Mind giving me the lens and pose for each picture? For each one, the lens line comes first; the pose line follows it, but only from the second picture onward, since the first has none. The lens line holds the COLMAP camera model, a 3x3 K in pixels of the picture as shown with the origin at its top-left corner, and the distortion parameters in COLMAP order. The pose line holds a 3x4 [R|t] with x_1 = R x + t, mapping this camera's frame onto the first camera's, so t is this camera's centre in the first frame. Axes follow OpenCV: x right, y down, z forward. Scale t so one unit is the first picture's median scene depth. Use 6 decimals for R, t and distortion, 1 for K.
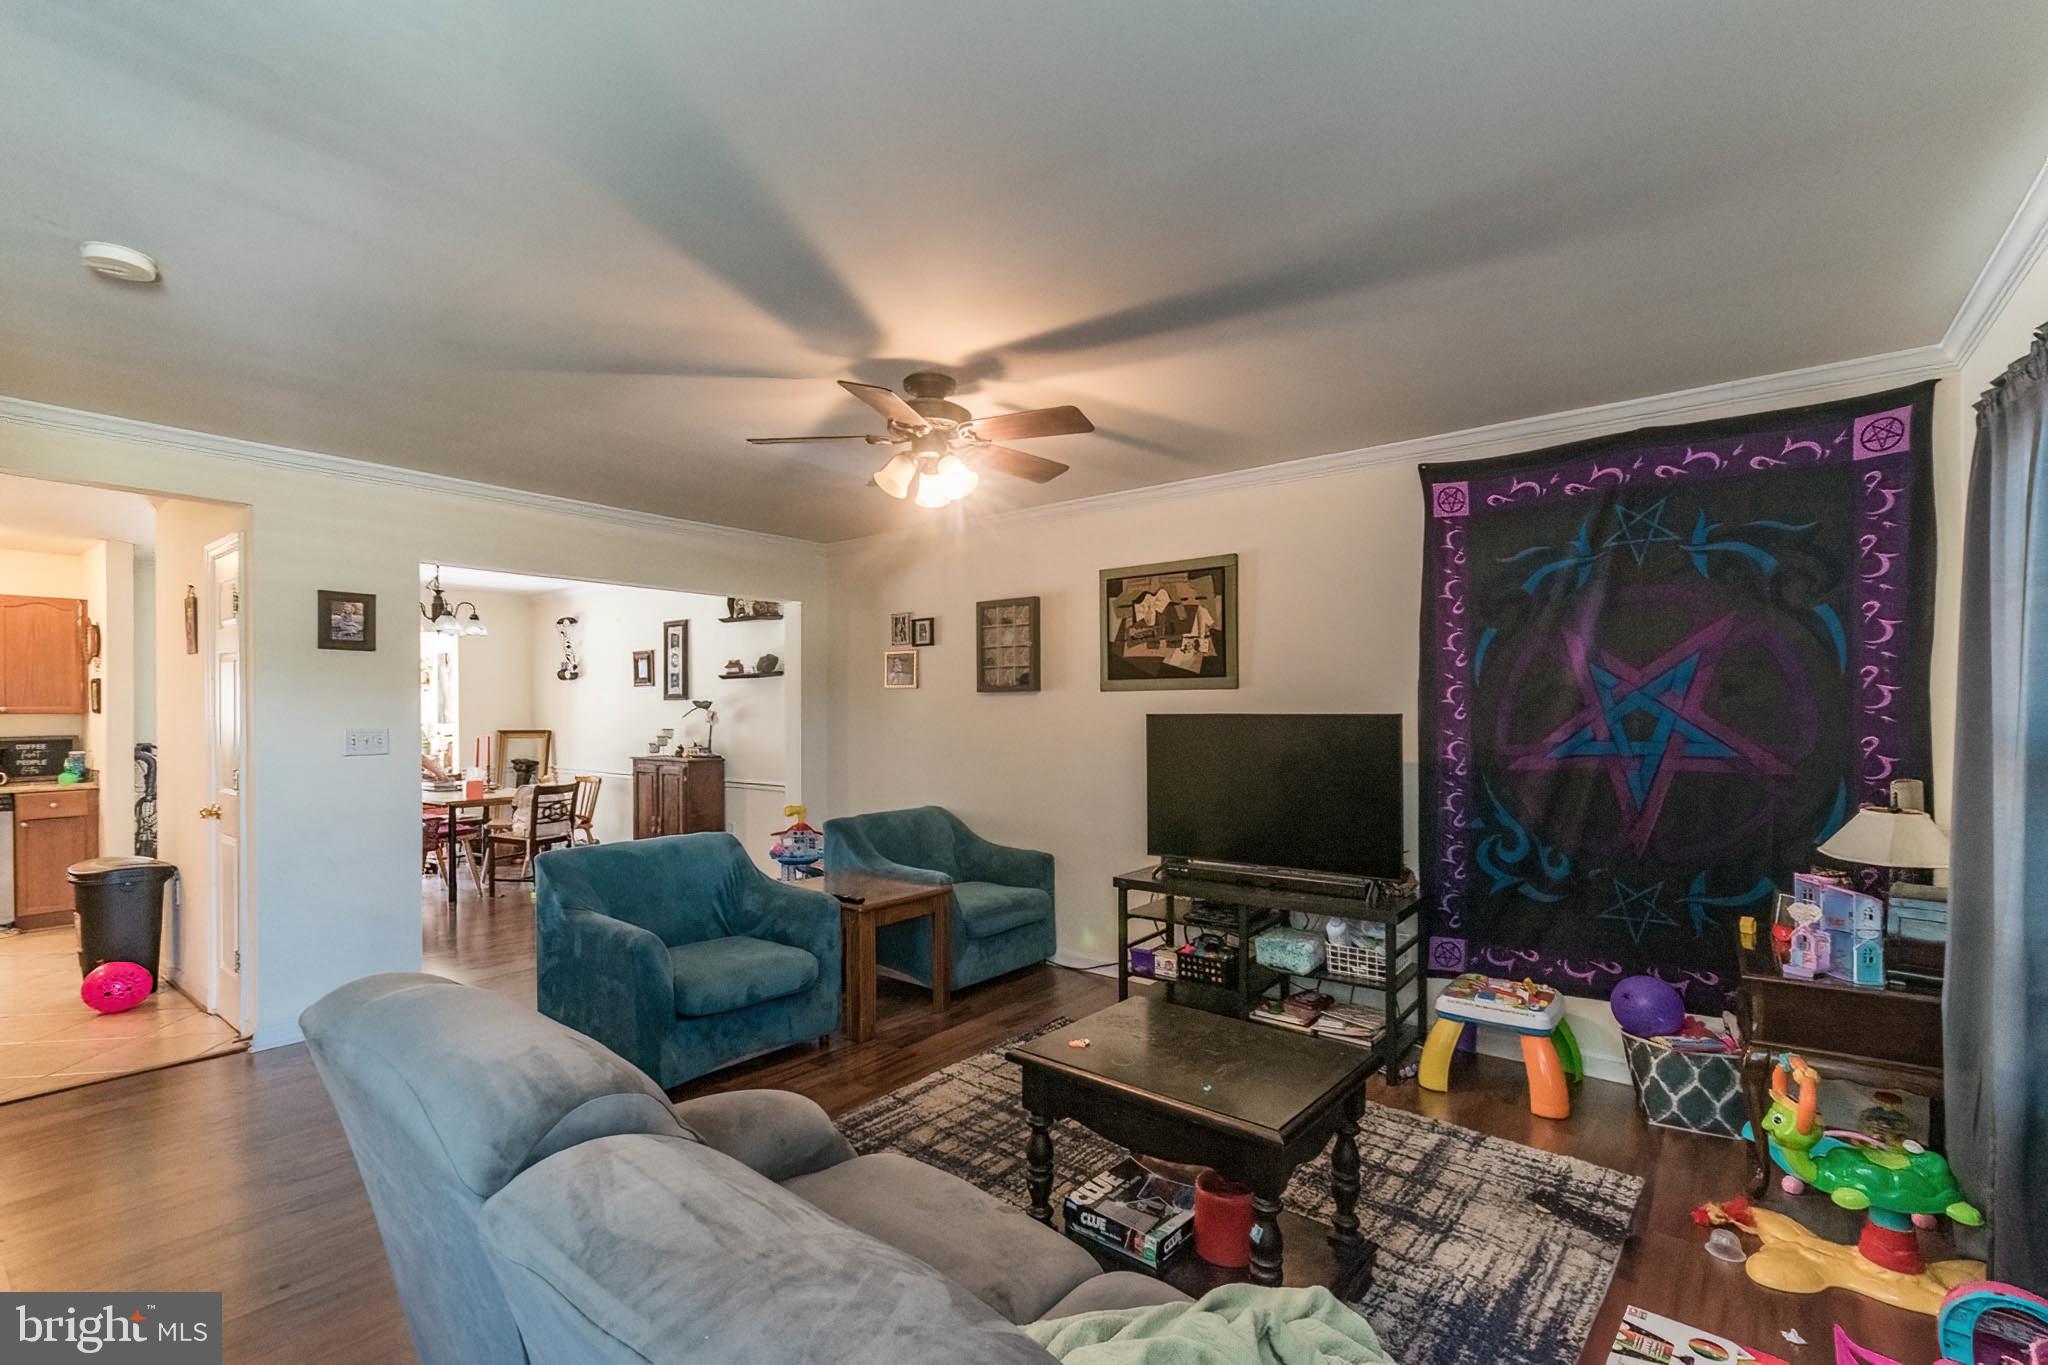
lens RADIAL K [[892.9, 0, 1027.6], [0, 892.9, 751.5], [0, 0, 1]] dist [-0.000827, -0.000082]
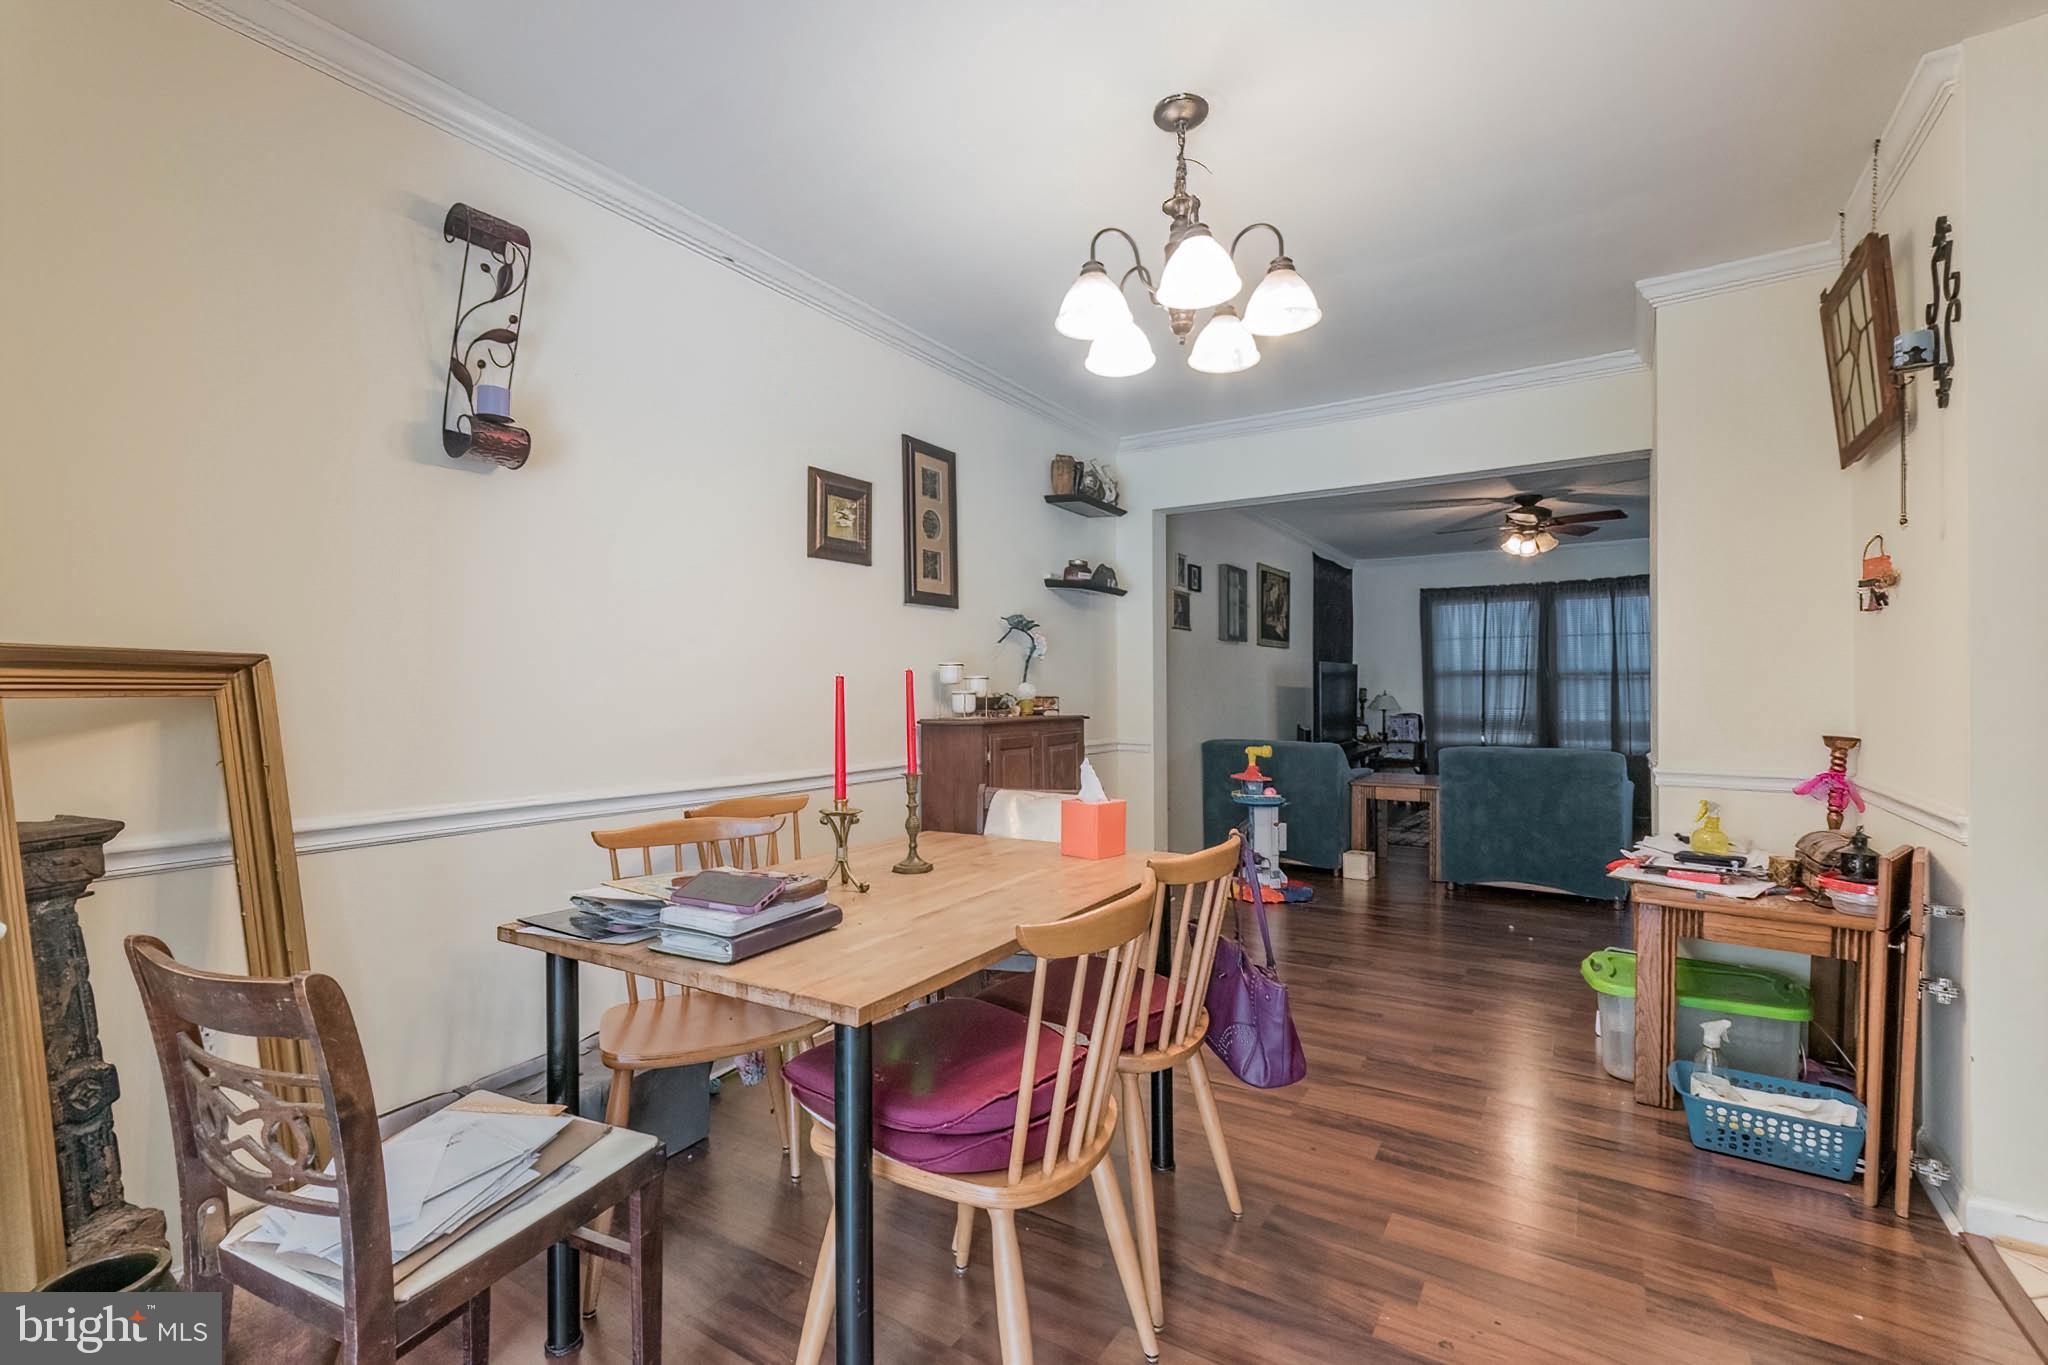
lens RADIAL K [[906.2, 0, 1020.5], [0, 906.2, 700.0], [0, 0, 1]] dist [0.000197, 0.000046]
pose [[-0.083219, -0.004780, 0.996520, -1.410538], [0.052793, 0.998563, 0.009199, -0.013889], [-0.995132, 0.053374, -0.082847, 1.580118]]
